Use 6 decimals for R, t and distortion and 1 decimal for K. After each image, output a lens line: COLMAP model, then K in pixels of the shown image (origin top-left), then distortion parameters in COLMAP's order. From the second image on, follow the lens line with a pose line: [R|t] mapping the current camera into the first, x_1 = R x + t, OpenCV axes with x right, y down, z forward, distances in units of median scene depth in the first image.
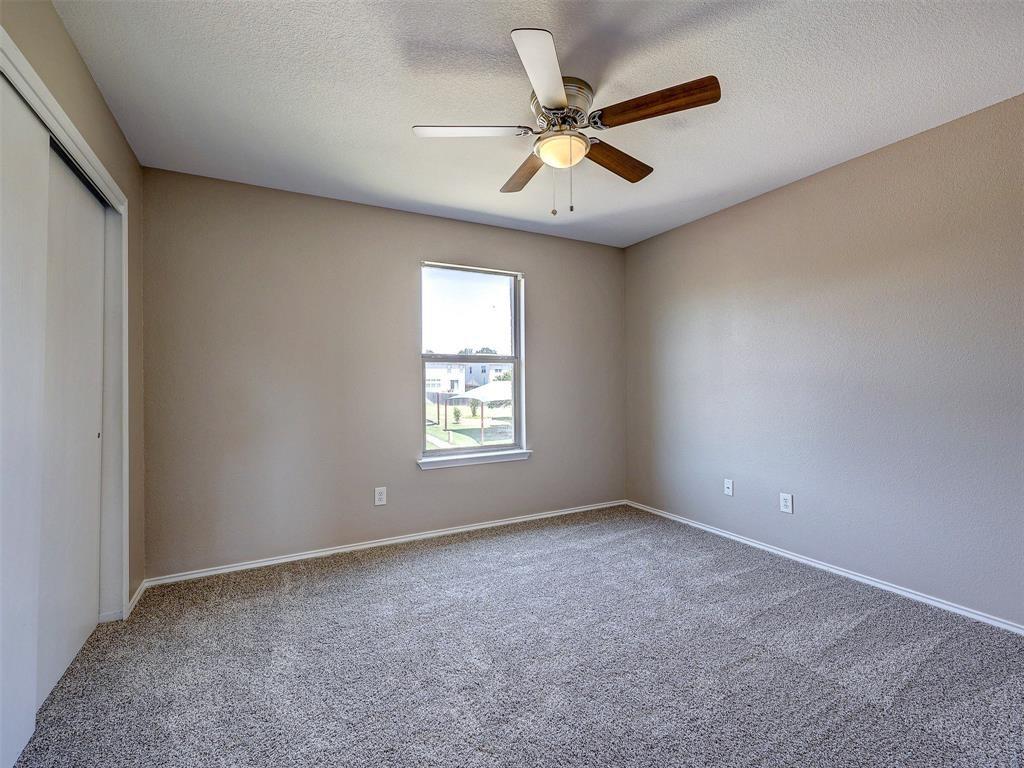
lens RADIAL K [[464.7, 0, 517.5], [0, 464.7, 381.0], [0, 0, 1]] dist [0.000722, -0.000088]
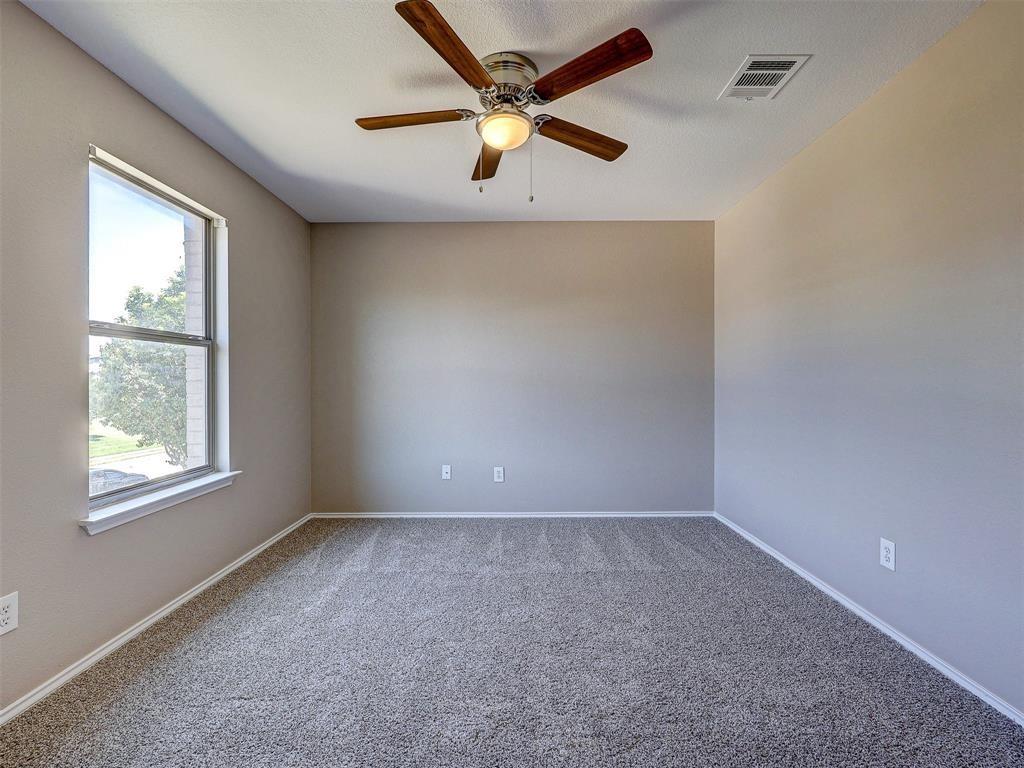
lens RADIAL K [[464.7, 0, 517.5], [0, 464.7, 381.0], [0, 0, 1]] dist [0.000722, -0.000088]
pose [[0.477674, 0.006347, 0.878514, -0.439134], [-0.003778, 0.999979, -0.005171, 0.014517], [-0.878529, -0.000849, 0.477688, 0.312154]]
